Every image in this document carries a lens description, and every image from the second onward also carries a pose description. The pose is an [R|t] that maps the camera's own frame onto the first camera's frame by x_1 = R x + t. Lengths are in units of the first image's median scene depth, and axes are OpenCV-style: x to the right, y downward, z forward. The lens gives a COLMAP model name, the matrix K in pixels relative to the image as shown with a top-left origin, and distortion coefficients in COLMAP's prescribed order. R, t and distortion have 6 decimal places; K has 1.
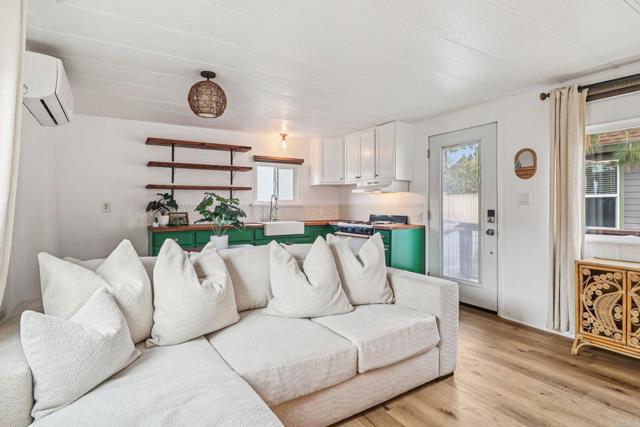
lens RADIAL K [[345.4, 0, 317.5], [0, 345.4, 210.0], [0, 0, 1]] dist [-0.006278, -0.002358]
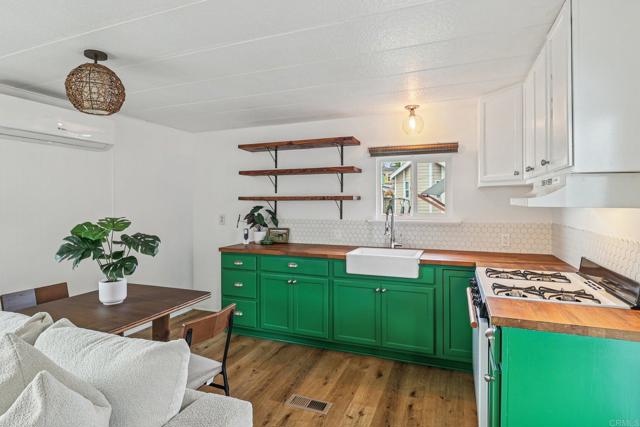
lens RADIAL K [[345.4, 0, 318.4], [0, 345.4, 210.4], [0, 0, 1]] dist [-0.006278, -0.002358]
pose [[0.600148, 0.024200, -0.799523, 0.323930], [-0.005023, 0.999637, 0.026487, -0.058000], [0.799873, -0.011880, 0.600051, 0.559639]]
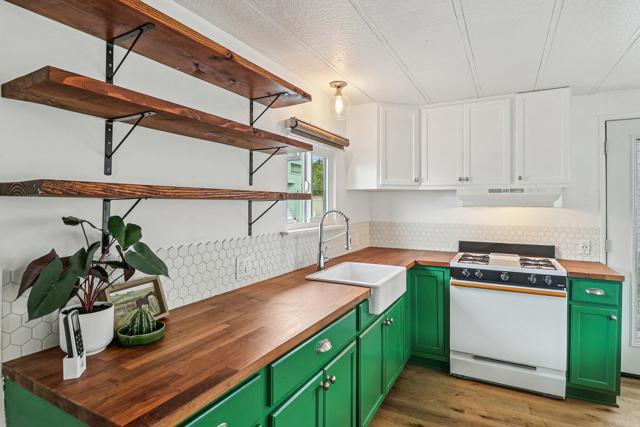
lens RADIAL K [[345.4, 0, 322.5], [0, 345.4, 206.7], [0, 0, 1]] dist [-0.006278, -0.002358]
pose [[0.857190, 0.000221, 0.515001, -0.403810], [0.002453, 0.999987, -0.004512, -0.050127], [-0.514995, 0.005131, 0.857178, 0.669156]]
